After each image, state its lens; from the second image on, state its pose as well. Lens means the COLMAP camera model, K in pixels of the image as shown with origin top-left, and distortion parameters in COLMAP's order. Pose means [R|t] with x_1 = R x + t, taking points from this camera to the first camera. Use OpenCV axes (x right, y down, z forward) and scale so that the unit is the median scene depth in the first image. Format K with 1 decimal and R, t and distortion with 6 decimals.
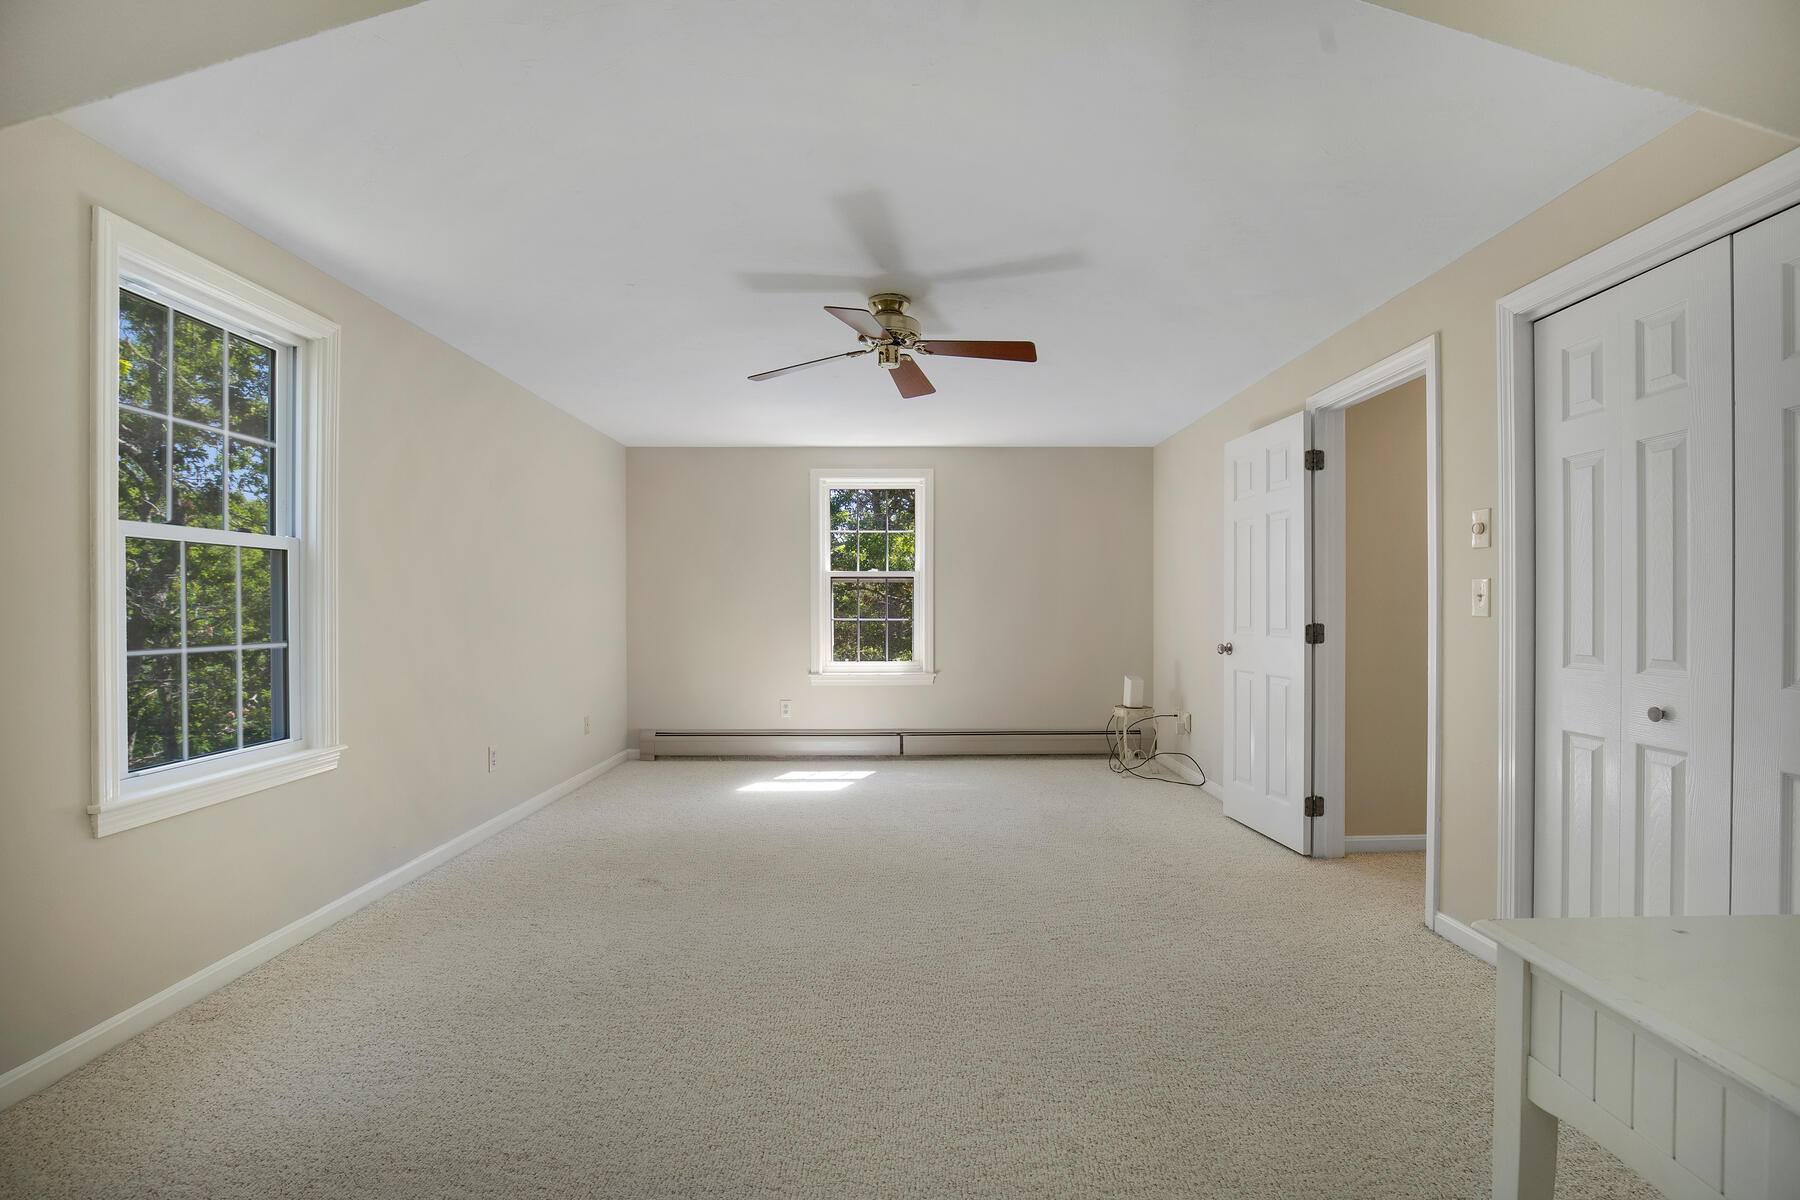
lens RADIAL K [[837.3, 0, 907.1], [0, 837.3, 603.8], [0, 0, 1]] dist [-0.001298, 0.000293]
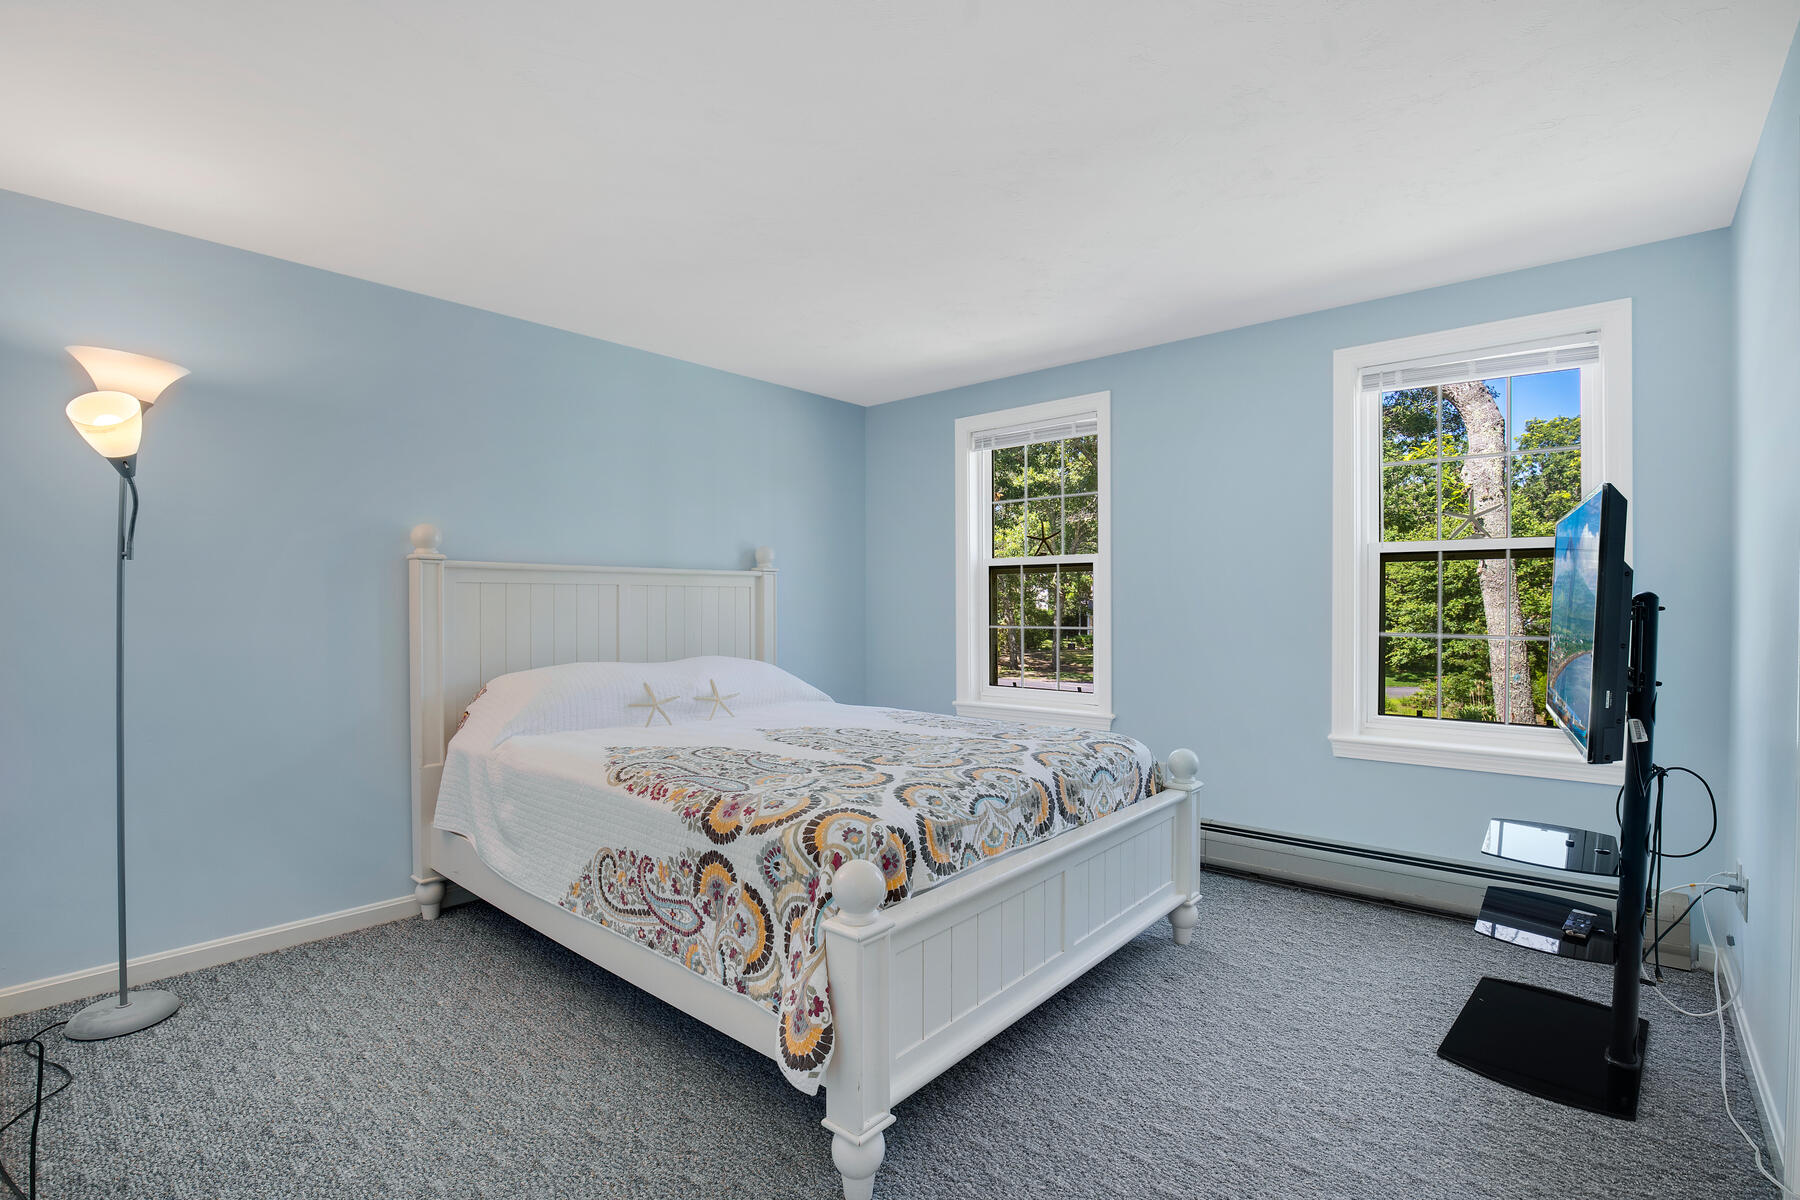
lens RADIAL K [[837.3, 0, 907.1], [0, 837.3, 603.8], [0, 0, 1]] dist [-0.001298, 0.000293]
pose [[-0.642717, -0.002725, -0.766099, 0.629770], [-0.000023, 0.999994, -0.003538, 0.001880], [0.766104, -0.002257, -0.642713, 1.377224]]
